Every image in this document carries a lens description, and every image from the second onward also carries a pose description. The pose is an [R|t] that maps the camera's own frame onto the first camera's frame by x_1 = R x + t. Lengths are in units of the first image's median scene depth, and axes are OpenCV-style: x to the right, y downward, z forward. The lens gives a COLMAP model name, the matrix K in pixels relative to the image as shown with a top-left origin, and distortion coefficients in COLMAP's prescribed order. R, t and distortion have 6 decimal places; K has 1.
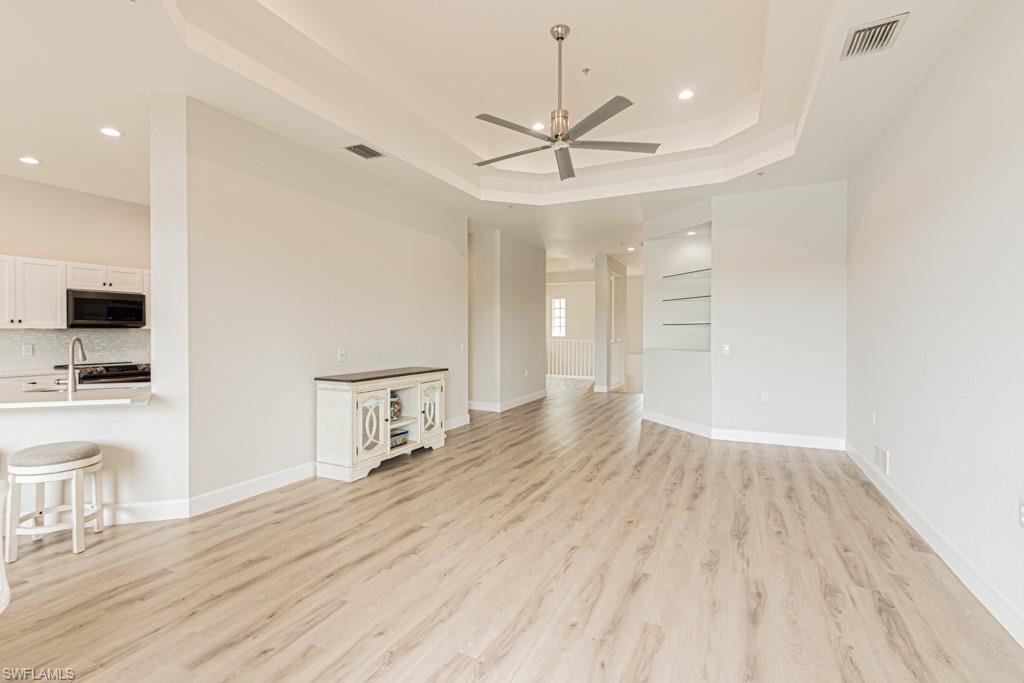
lens RADIAL K [[464.5, 0, 491.9], [0, 464.5, 336.5], [0, 0, 1]] dist [-0.001791, -0.000190]
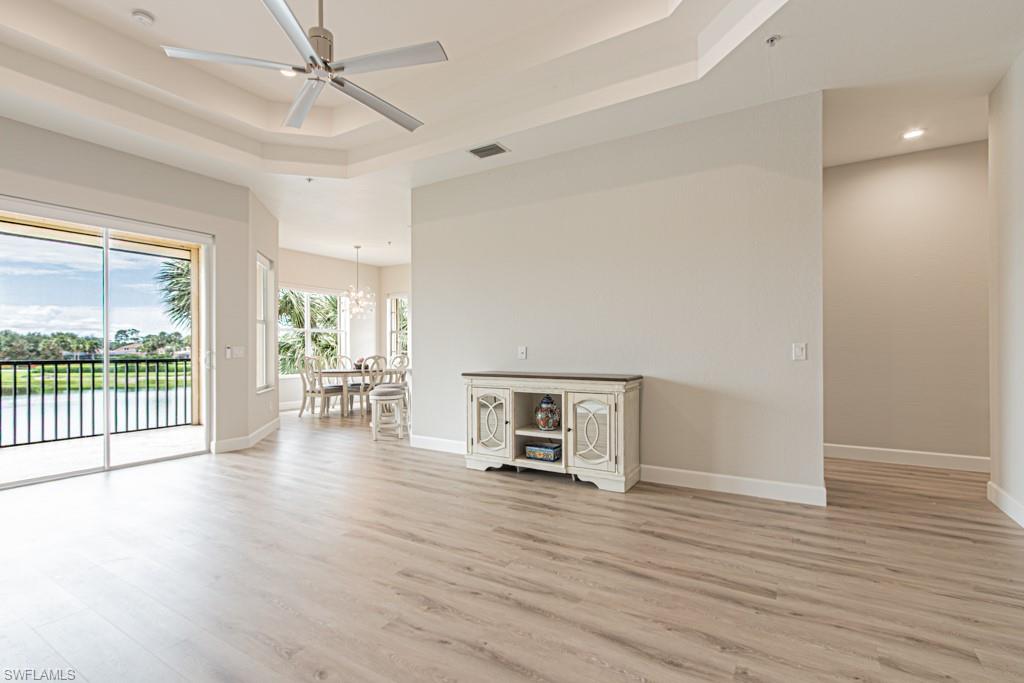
lens RADIAL K [[466.9, 0, 511.9], [0, 466.9, 345.5], [0, 0, 1]] dist [-0.001419, -0.000128]
pose [[-0.062333, -0.007167, -0.998030, 0.737843], [-0.003814, 0.999969, -0.006942, 0.034122], [0.998048, 0.003374, -0.062359, 1.112725]]
